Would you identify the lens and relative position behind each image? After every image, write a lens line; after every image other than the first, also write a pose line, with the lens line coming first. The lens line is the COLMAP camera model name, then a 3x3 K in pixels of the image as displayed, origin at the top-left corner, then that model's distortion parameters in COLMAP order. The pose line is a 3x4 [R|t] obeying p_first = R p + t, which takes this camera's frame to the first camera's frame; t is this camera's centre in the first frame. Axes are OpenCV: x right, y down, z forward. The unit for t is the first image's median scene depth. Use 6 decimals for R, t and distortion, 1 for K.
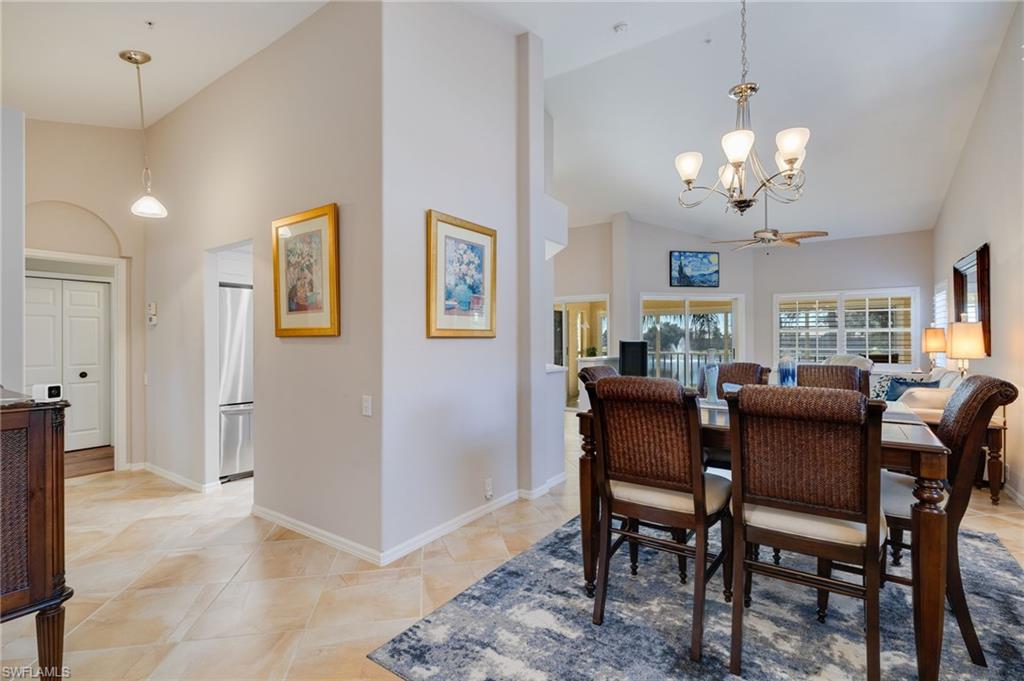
lens RADIAL K [[491.8, 0, 507.3], [0, 491.8, 334.4], [0, 0, 1]] dist [0.002899, 0.000666]
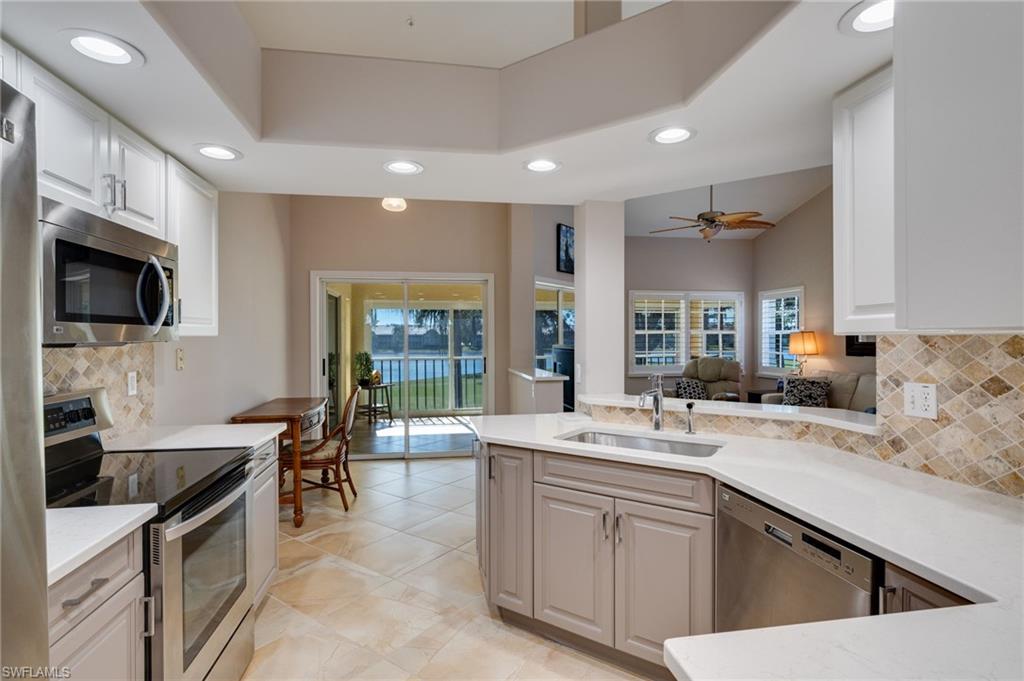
lens RADIAL K [[516.9, 0, 510.7], [0, 516.9, 336.5], [0, 0, 1]] dist [-0.000503, -0.000424]
pose [[0.717149, 0.001443, 0.696919, -0.262949], [-0.008305, 0.999945, 0.006476, -0.003135], [-0.696871, -0.010432, 0.717121, 0.488274]]
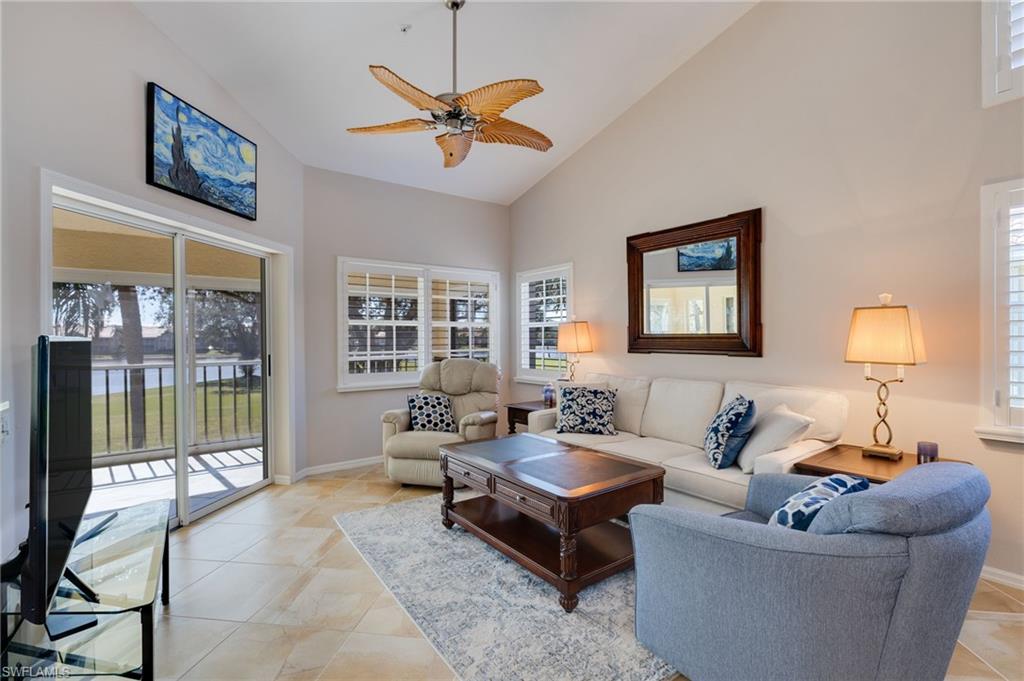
lens RADIAL K [[462.0, 0, 509.5], [0, 462.0, 338.4], [0, 0, 1]] dist [-0.000543, -0.000164]
pose [[0.327632, 0.000623, 0.944805, 0.105811], [-0.006070, 0.999981, 0.001445, 0.010333], [-0.944786, -0.006209, 0.327629, 0.649338]]
